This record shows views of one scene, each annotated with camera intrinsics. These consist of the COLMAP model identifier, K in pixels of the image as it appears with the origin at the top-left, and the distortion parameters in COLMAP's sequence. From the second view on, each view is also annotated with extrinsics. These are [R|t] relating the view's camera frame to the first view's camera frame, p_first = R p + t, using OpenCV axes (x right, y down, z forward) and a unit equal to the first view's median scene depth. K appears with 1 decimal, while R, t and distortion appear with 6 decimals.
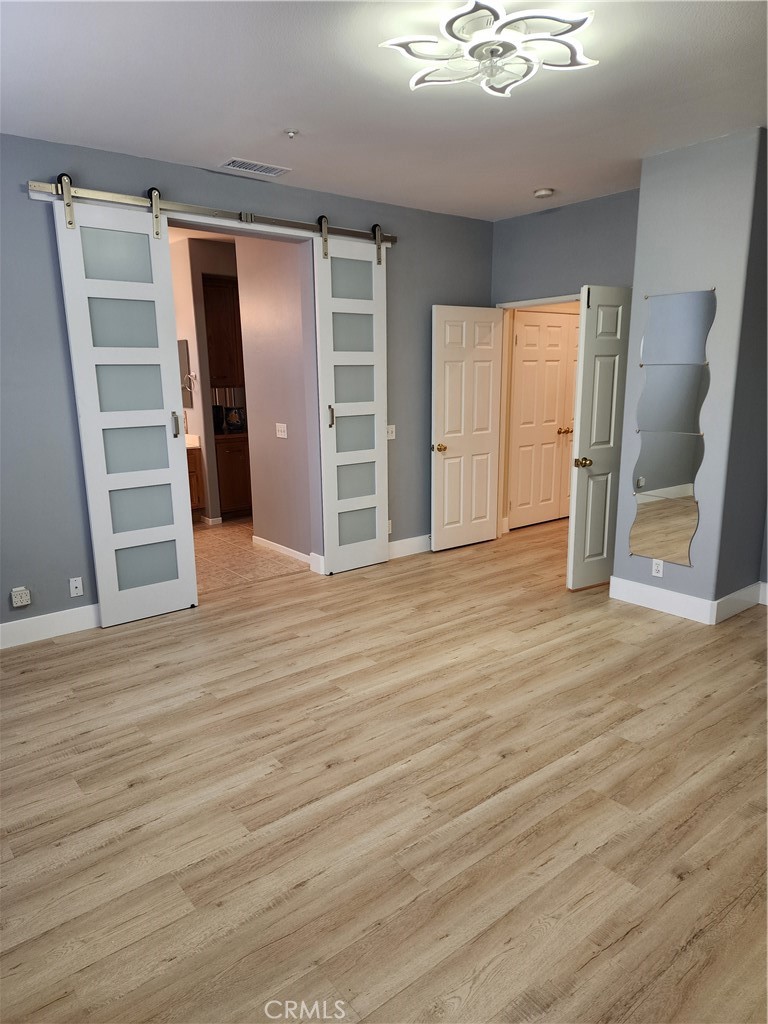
lens RADIAL K [[664.7, 0, 384.0], [0, 664.7, 512.0], [0, 0, 1]] dist [0.002379, -0.000701]
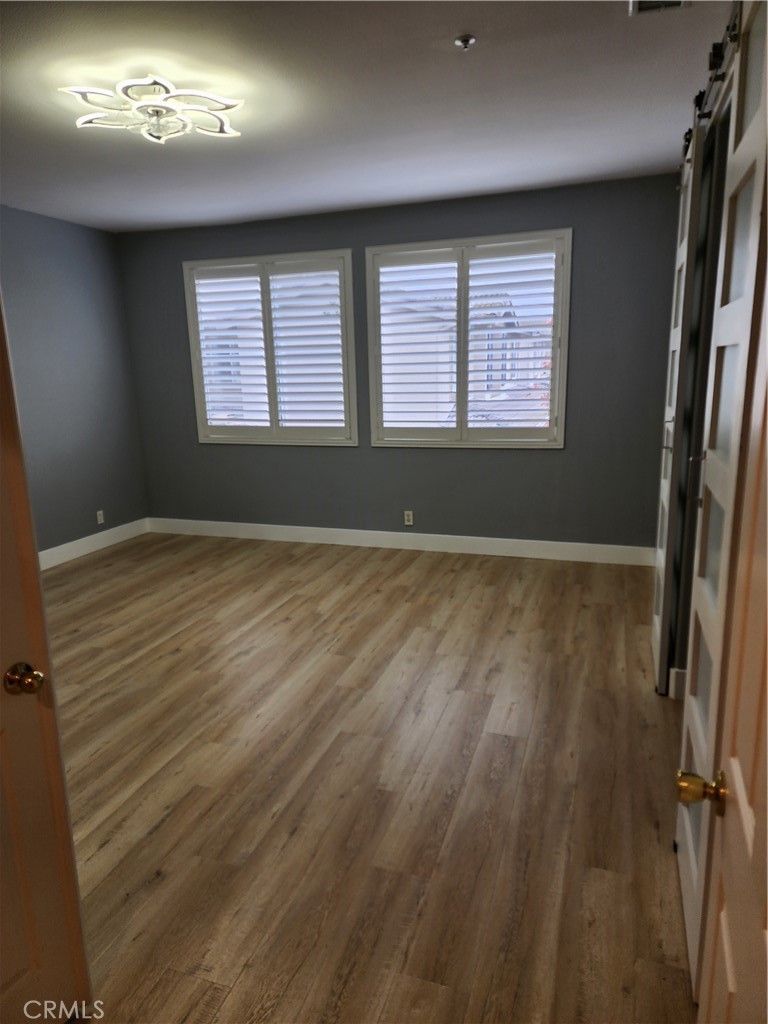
lens RADIAL K [[664.7, 0, 384.0], [0, 664.7, 512.0], [0, 0, 1]] dist [0.002379, -0.000701]
pose [[-0.838783, 0.145904, -0.524552, 0.478976], [-0.086314, 0.915609, 0.392695, -0.454002], [0.537581, 0.374662, -0.755404, 2.062985]]
